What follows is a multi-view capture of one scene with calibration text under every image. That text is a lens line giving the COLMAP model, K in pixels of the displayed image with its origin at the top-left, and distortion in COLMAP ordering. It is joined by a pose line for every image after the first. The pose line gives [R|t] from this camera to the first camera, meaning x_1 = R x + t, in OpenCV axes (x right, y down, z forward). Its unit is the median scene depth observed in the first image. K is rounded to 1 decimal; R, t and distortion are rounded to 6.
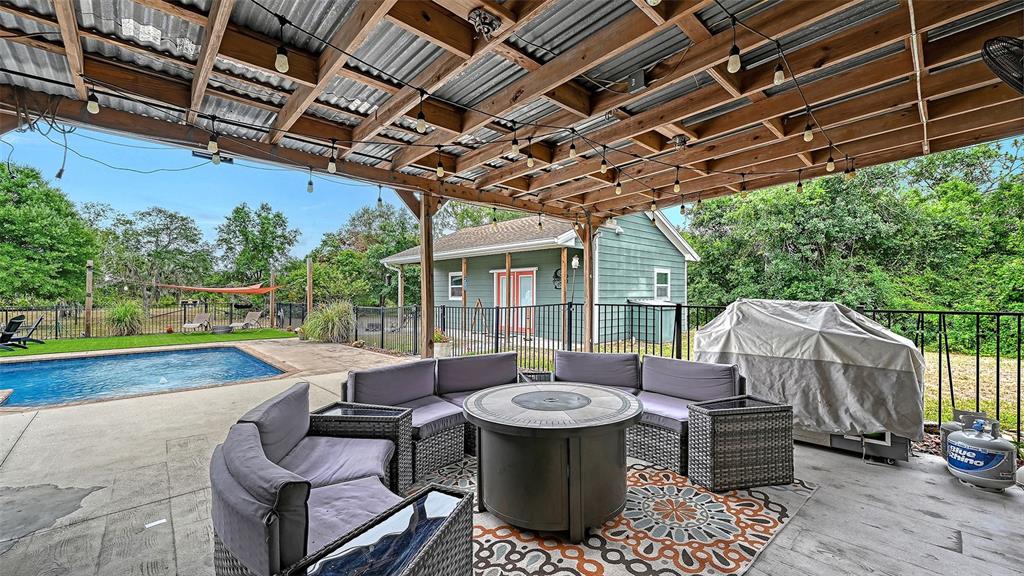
lens RADIAL K [[408.8, 0, 516.1], [0, 408.8, 286.6], [0, 0, 1]] dist [-0.000370, -0.000118]
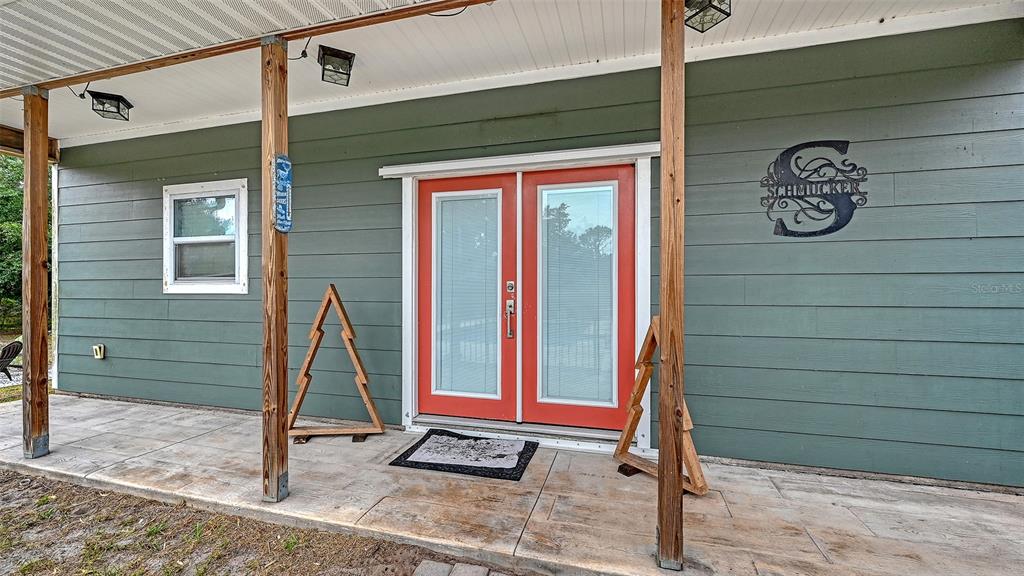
lens RADIAL K [[417.1, 0, 516.2], [0, 417.1, 285.7], [0, 0, 1]] dist [-0.000164, -0.000085]
pose [[0.856252, 0.001181, 0.516557, -0.083936], [-0.007310, 0.999925, 0.009831, 0.018448], [-0.516507, -0.012194, 0.856196, 0.507454]]
